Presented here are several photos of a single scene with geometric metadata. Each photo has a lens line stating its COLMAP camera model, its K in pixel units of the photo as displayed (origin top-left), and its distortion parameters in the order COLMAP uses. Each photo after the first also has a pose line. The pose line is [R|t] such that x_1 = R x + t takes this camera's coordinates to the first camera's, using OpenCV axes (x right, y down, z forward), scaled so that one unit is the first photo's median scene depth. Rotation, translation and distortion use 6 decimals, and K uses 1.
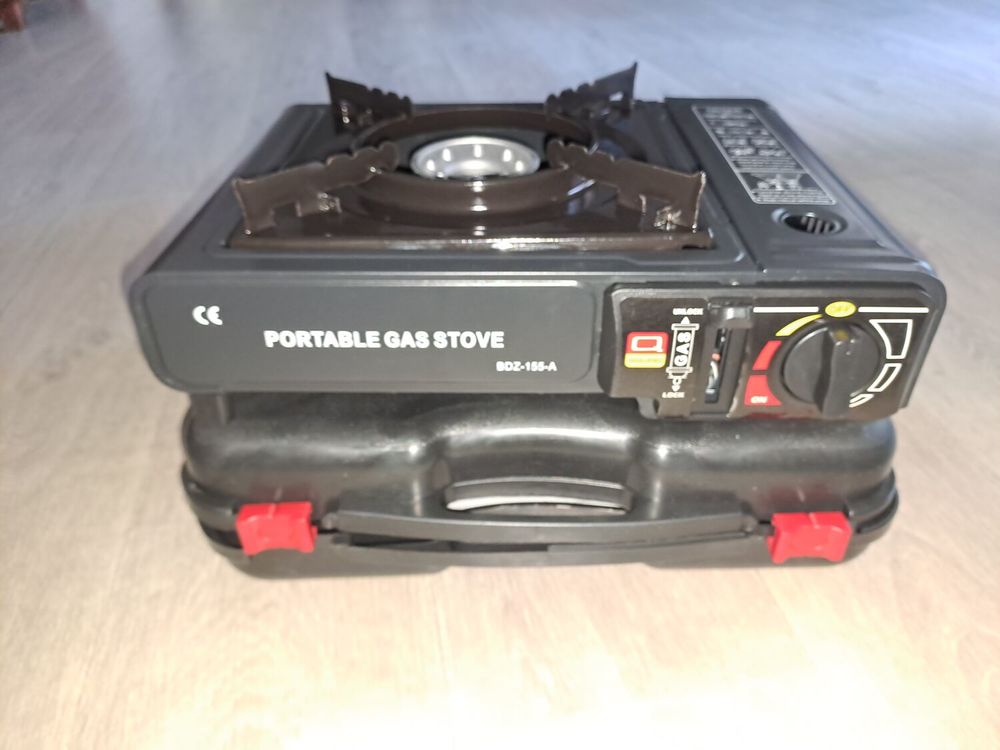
lens RADIAL K [[755.1, 0, 492.9], [0, 755.1, 333.1], [0, 0, 1]] dist [0.033466, -0.030452]
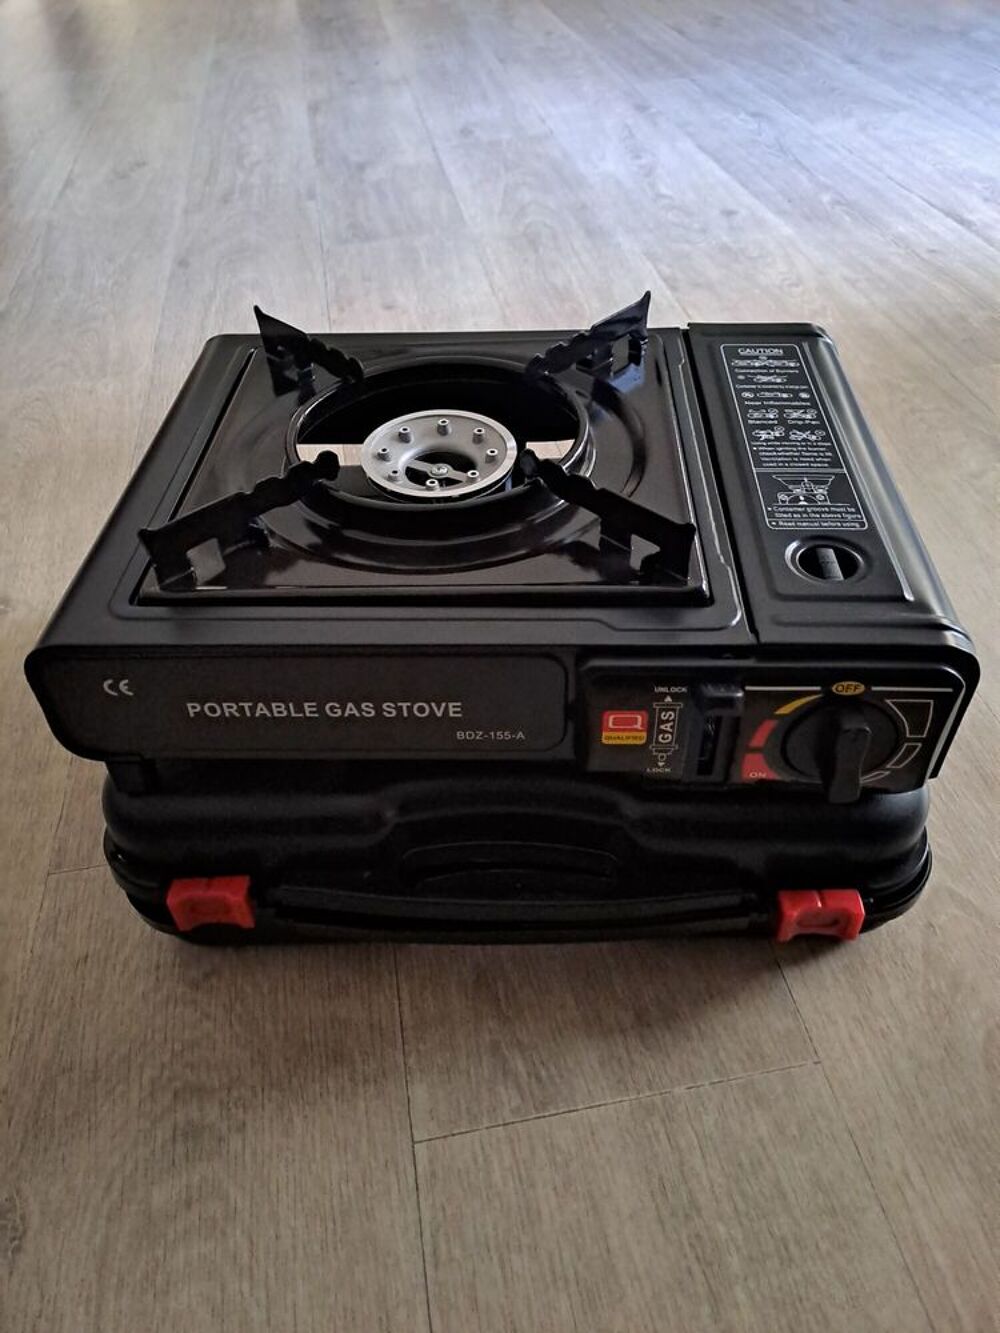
lens RADIAL K [[1006.5, 0, 512.3], [0, 1006.5, 597.1], [0, 0, 1]] dist [0.033466, -0.030452]
pose [[0.999899, -0.005607, -0.013063, 0.085376], [0.007325, 0.990766, 0.135383, -0.268052], [0.012183, -0.135465, 0.990707, -0.117216]]
